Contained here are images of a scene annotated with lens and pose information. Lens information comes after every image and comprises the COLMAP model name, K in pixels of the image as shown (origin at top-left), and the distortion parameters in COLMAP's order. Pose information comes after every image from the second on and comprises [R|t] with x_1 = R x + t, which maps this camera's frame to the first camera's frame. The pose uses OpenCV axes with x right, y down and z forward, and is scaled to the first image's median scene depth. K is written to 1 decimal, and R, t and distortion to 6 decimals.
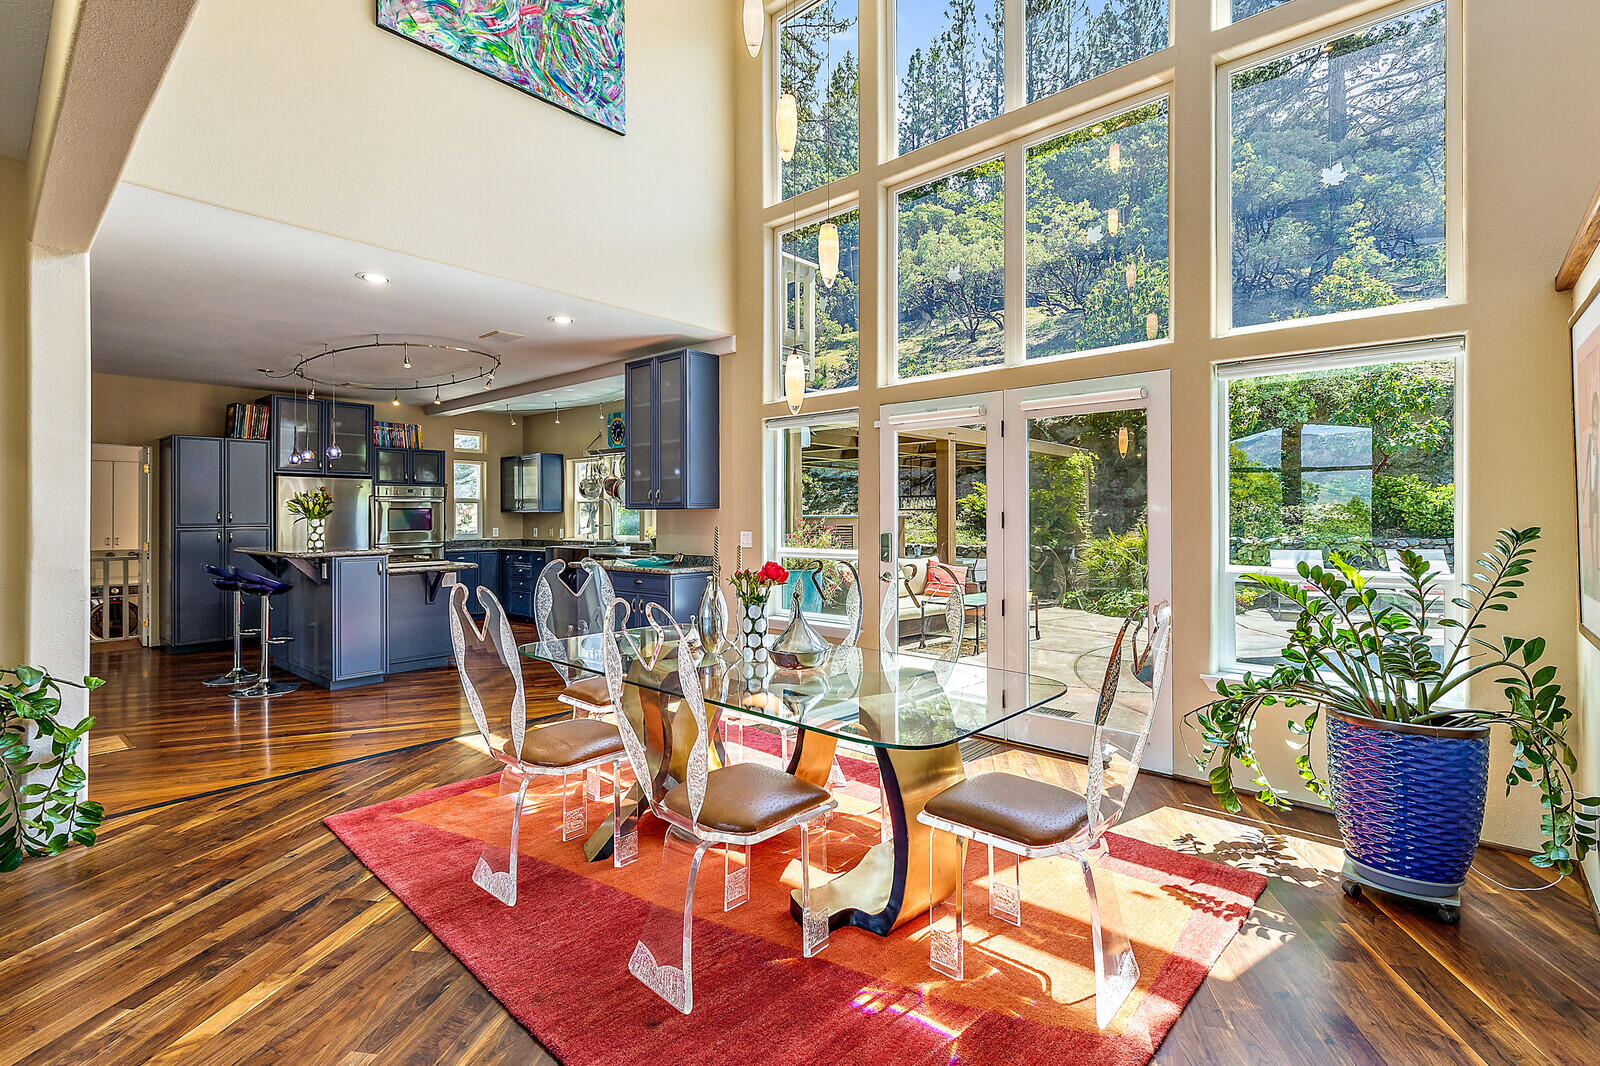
lens RADIAL K [[735.5, 0, 807.3], [0, 735.5, 519.8], [0, 0, 1]] dist [0.006464, 0.000480]
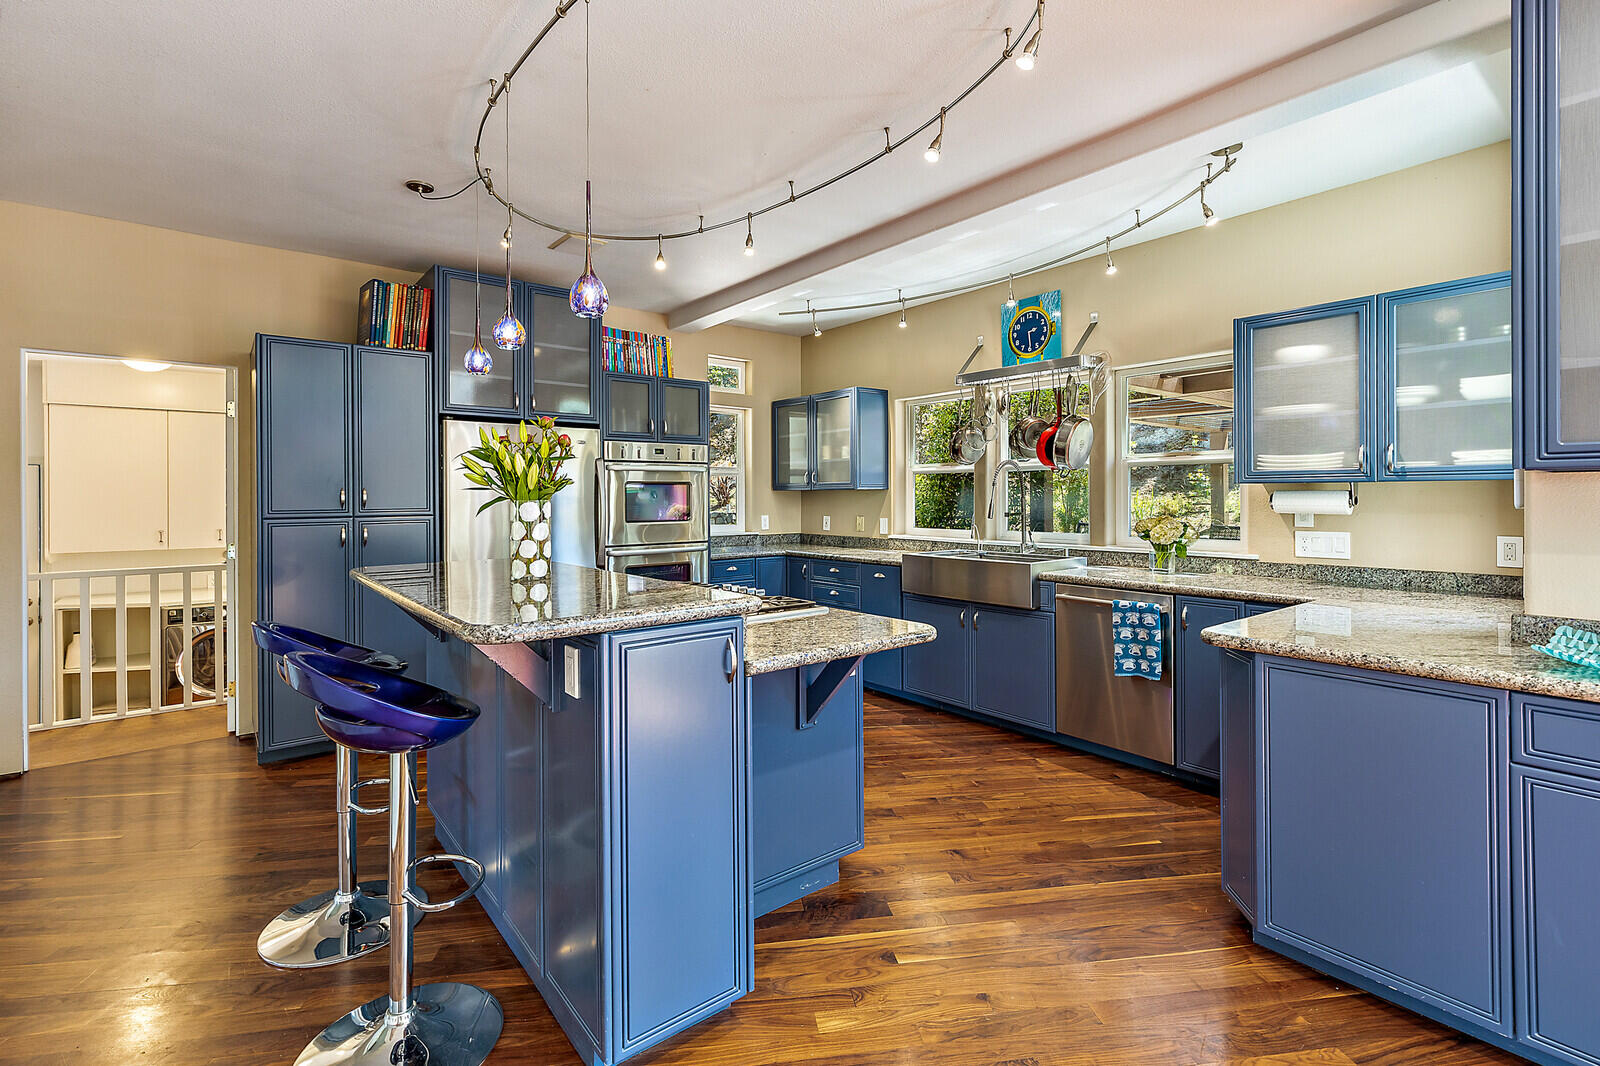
lens RADIAL K [[735.5, 0, 806.9], [0, 735.5, 500.0], [0, 0, 1]] dist [0.006464, 0.000480]
pose [[0.985097, 0.001983, -0.171990, -0.368987], [-0.002321, 0.999996, -0.001764, -0.001245], [0.171986, 0.002137, 0.985097, 0.521125]]
